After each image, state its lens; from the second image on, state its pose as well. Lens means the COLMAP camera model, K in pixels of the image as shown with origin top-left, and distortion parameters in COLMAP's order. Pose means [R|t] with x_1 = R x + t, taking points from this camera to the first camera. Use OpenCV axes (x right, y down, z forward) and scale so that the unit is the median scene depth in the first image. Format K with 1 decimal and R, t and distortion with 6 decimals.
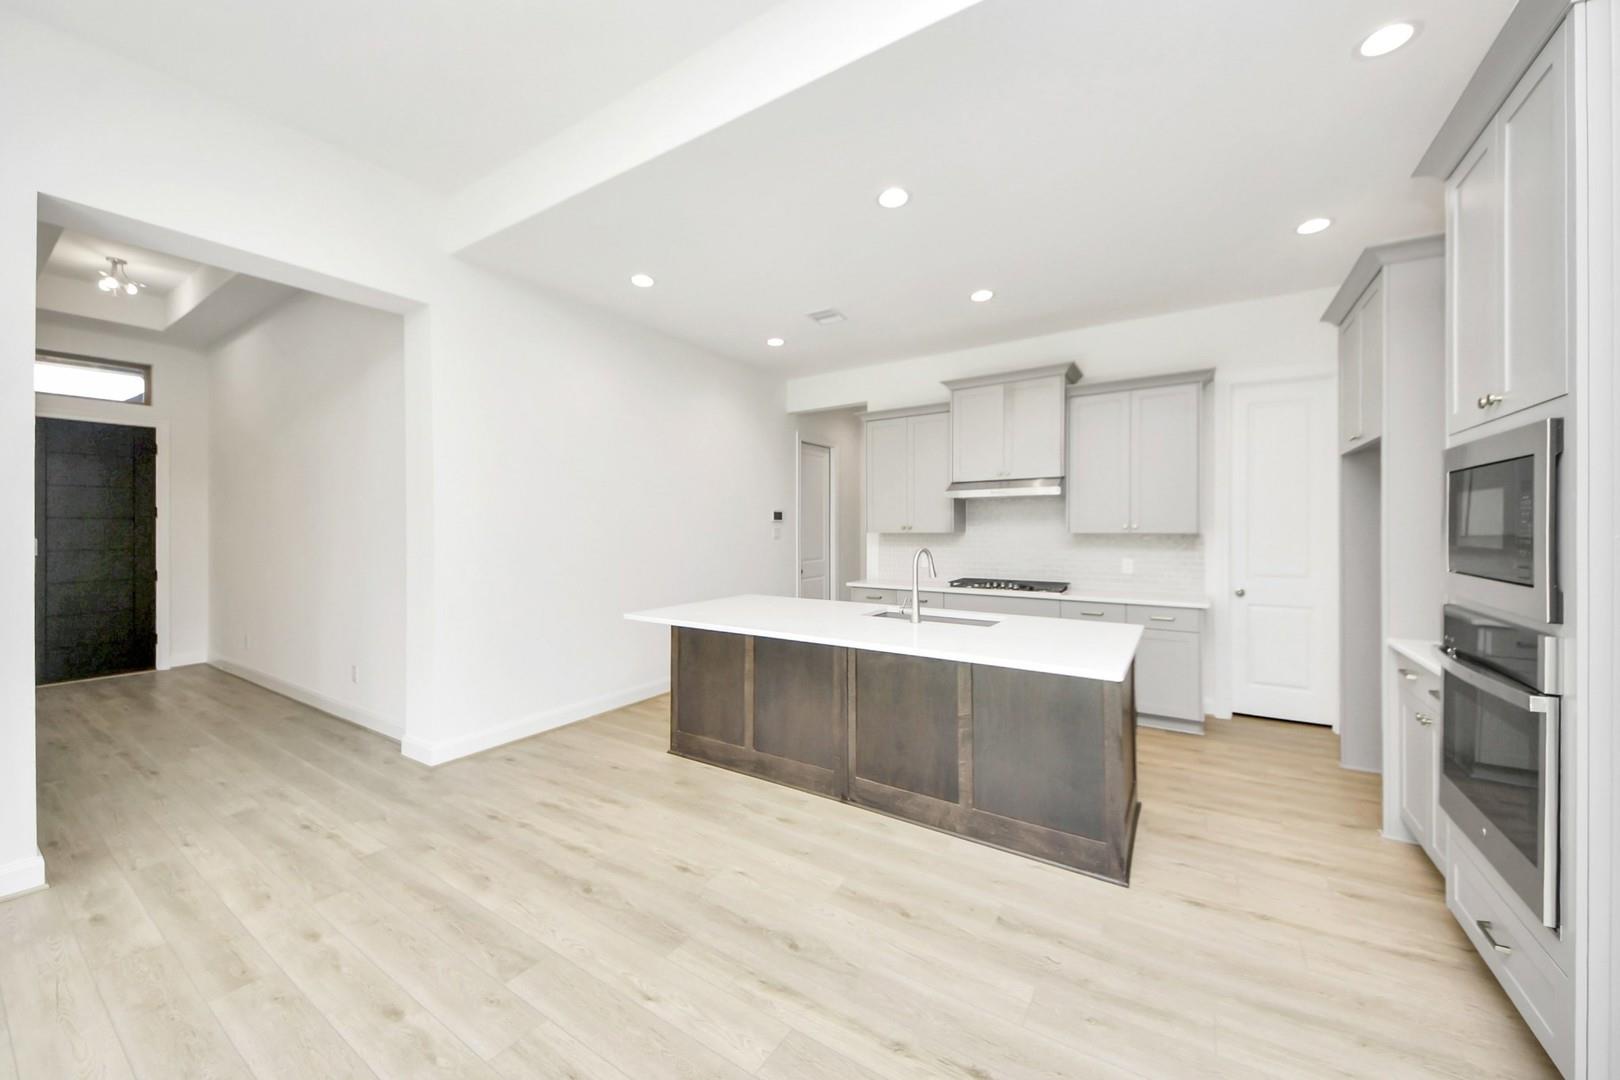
lens RADIAL K [[600.2, 0, 812.1], [0, 600.2, 525.7], [0, 0, 1]] dist [0.000269, -0.007974]
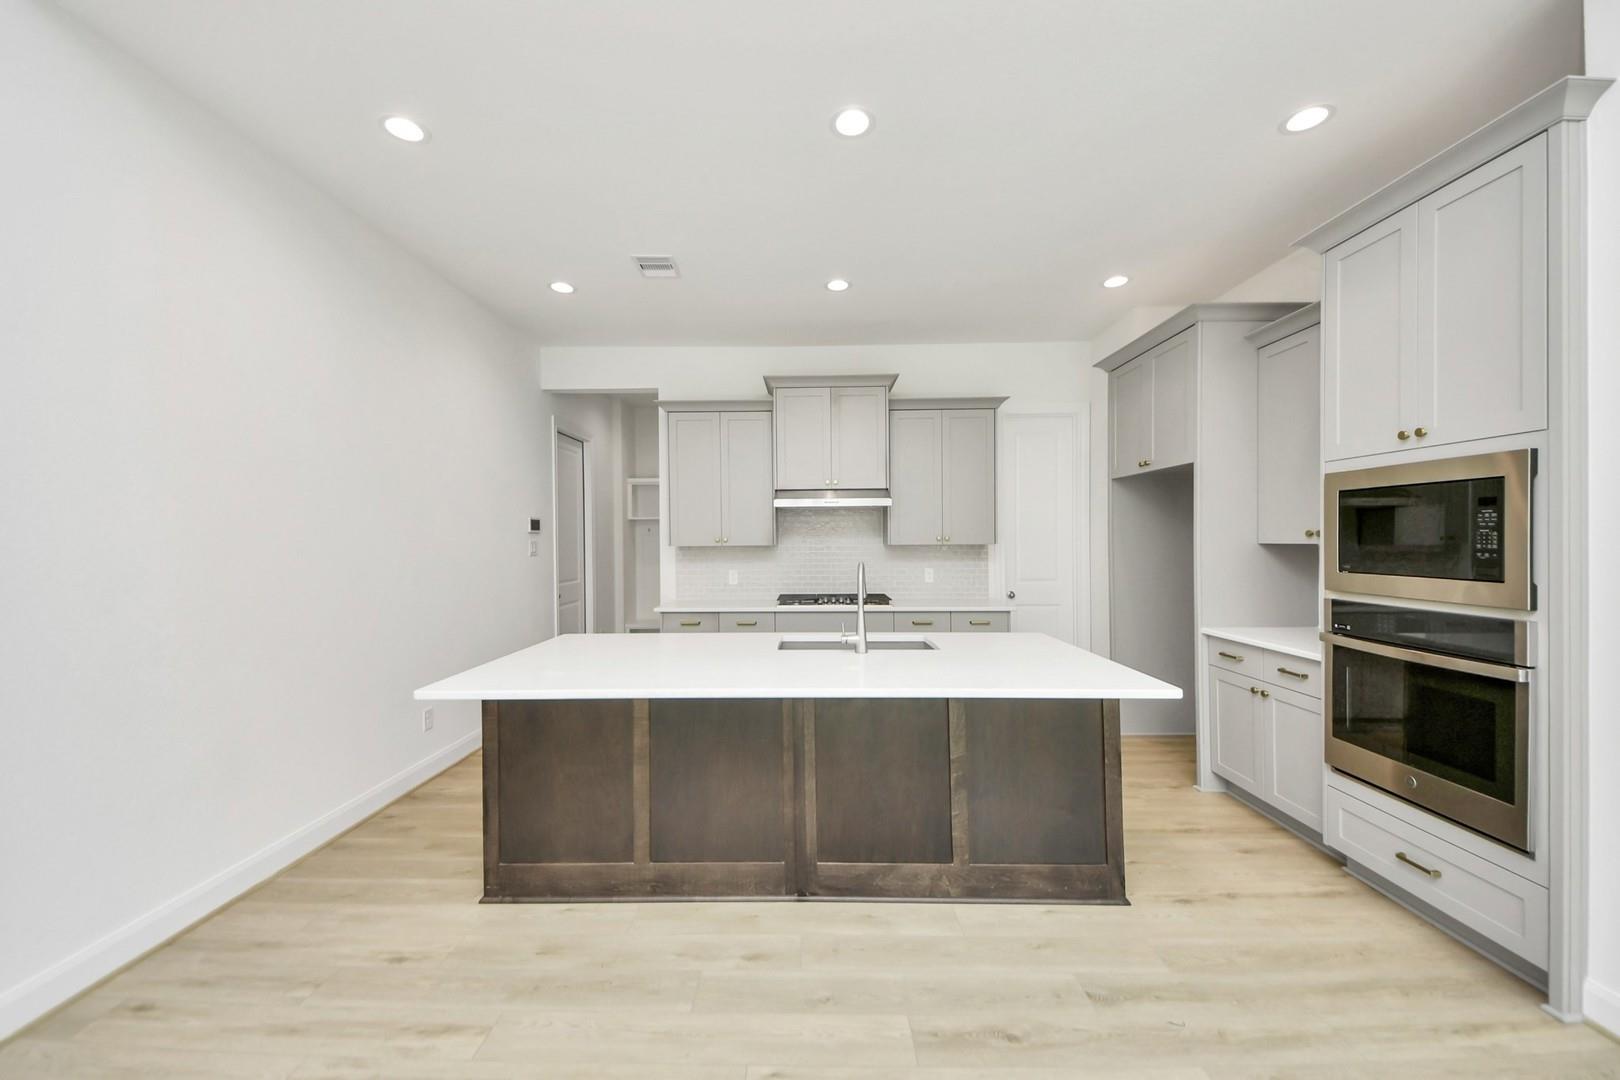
lens RADIAL K [[621.3, 0, 893.7], [0, 621.3, 540.1], [0, 0, 1]] dist [0.022704, -0.020324]
pose [[0.842894, -0.003902, 0.538066, -0.254021], [0.002753, 0.999992, 0.002939, 0.002879], [-0.538073, -0.000996, 0.842898, 0.254136]]
